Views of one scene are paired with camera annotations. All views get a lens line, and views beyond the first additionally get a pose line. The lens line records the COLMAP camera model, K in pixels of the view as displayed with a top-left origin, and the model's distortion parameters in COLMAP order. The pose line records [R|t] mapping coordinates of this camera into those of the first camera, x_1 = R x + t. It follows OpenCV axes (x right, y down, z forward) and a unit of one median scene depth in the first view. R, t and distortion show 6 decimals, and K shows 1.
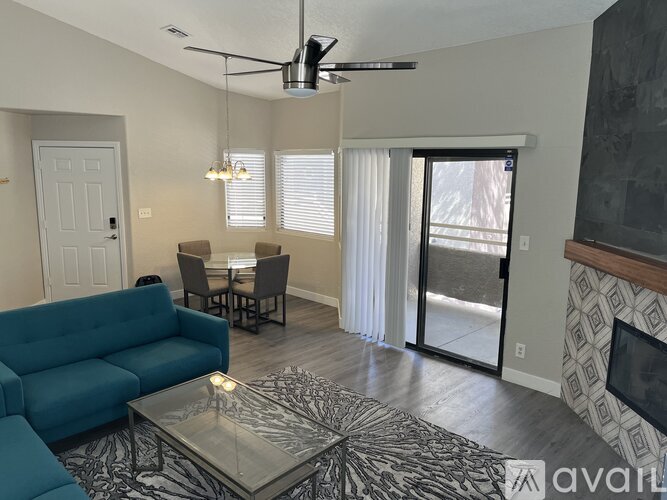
lens RADIAL K [[504.7, 0, 320.1], [0, 504.7, 250.6], [0, 0, 1]] dist [0.053243, -0.040004]
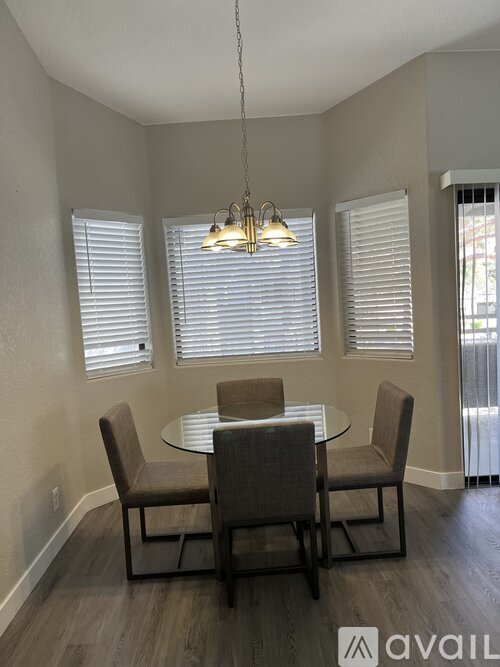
lens RADIAL K [[504.7, 0, 252.4], [0, 504.7, 333.8], [0, 0, 1]] dist [0.053243, -0.040004]
pose [[0.693575, -0.103075, 0.712973, -0.780868], [0.190302, 0.980769, -0.043334, -0.062510], [-0.694795, 0.165735, 0.699852, 1.064868]]
